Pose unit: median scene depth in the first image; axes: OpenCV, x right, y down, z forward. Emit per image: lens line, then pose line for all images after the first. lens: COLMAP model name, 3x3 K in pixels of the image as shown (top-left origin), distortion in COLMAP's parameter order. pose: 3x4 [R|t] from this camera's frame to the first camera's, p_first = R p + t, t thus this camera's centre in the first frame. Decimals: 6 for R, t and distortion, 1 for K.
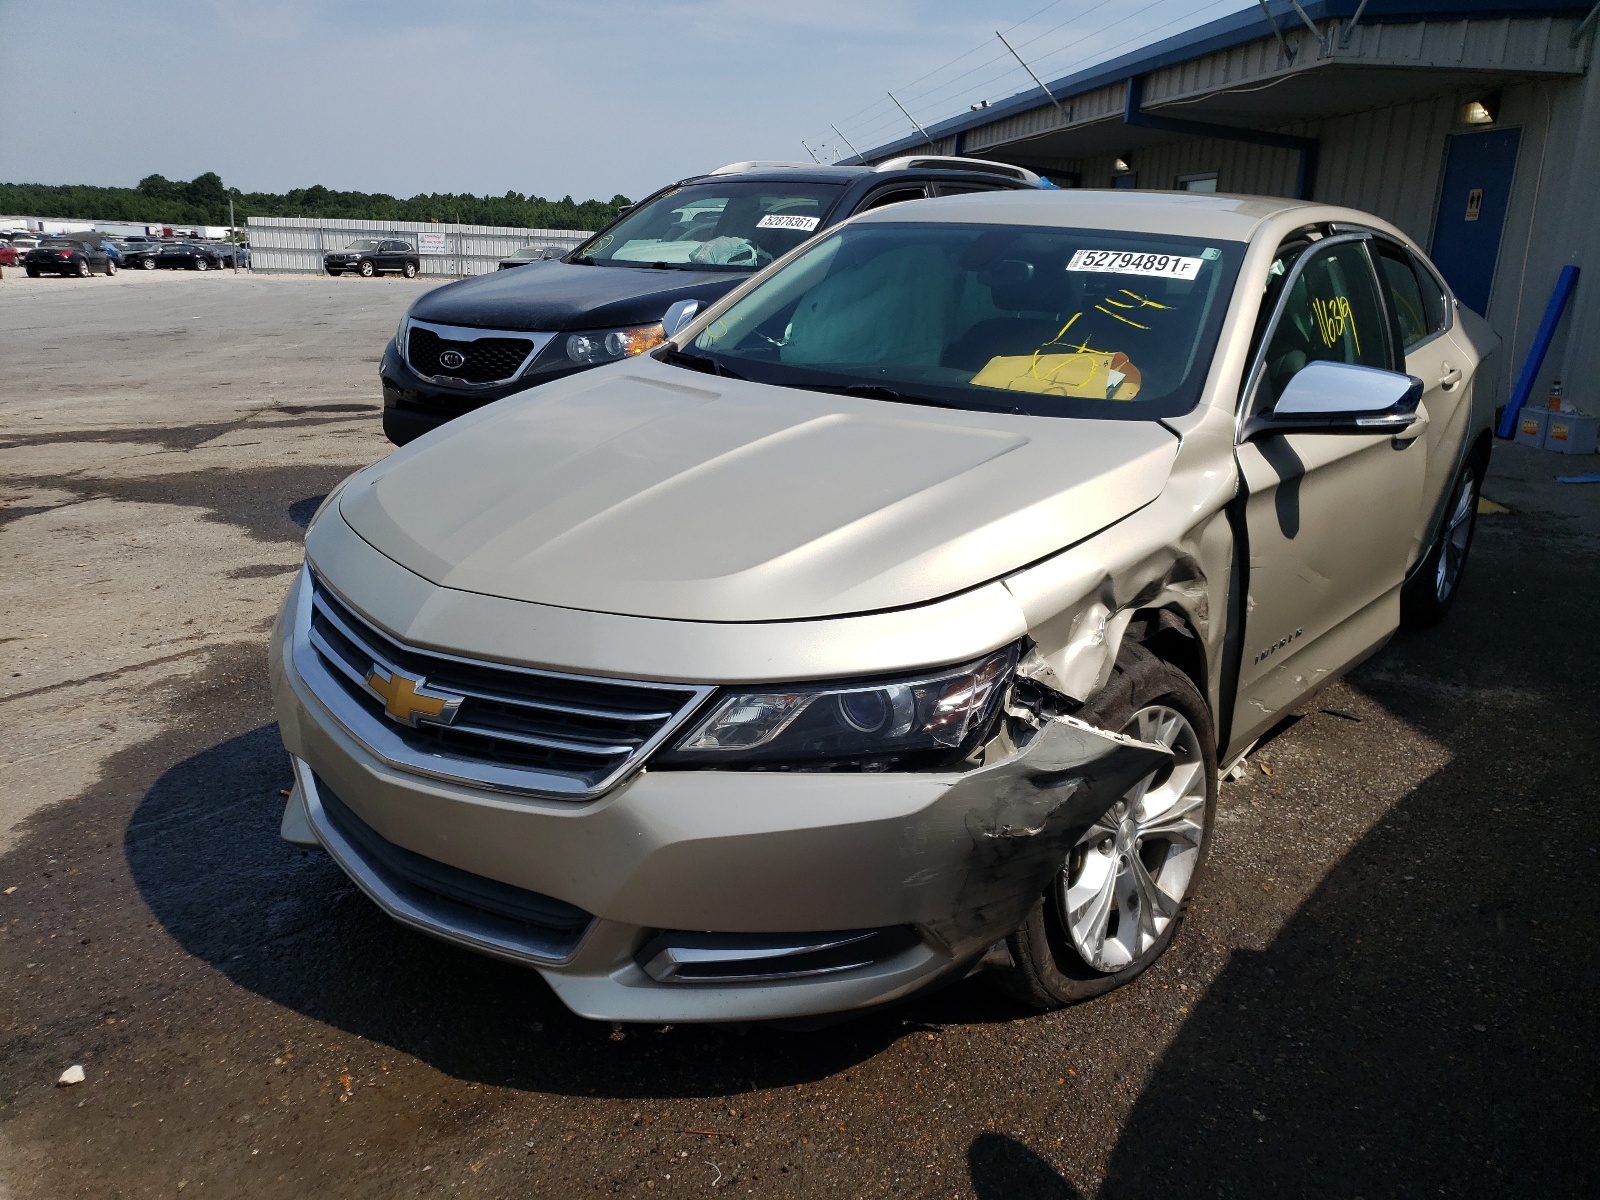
lens RADIAL K [[1176.1, 0, 803.4], [0, 1176.1, 607.4], [0, 0, 1]] dist [-0.002465, 0.041643]
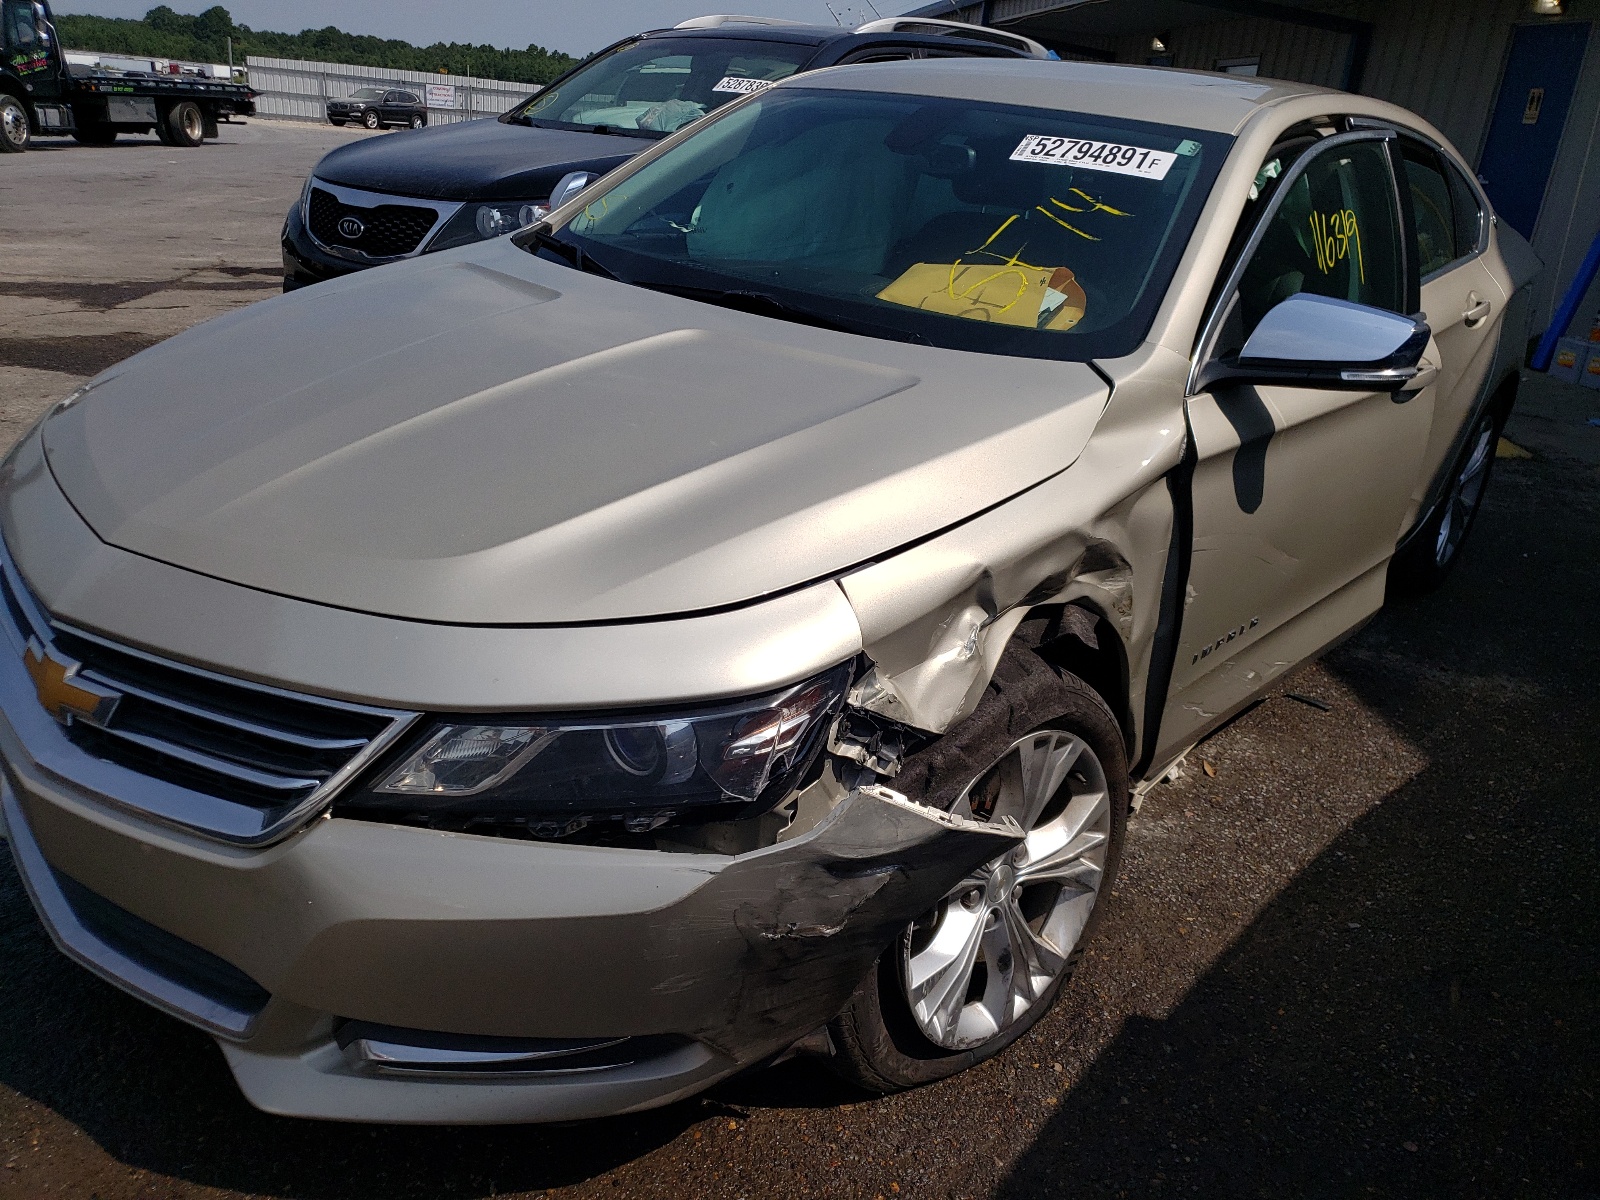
lens RADIAL K [[1176.1, 0, 803.4], [0, 1176.1, 607.4], [0, 0, 1]] dist [-0.002465, 0.041643]
pose [[0.998595, 0.052755, -0.005044, 0.110101], [-0.052033, 0.994066, 0.095524, -0.054072], [0.010053, -0.095127, 0.995414, 0.175305]]
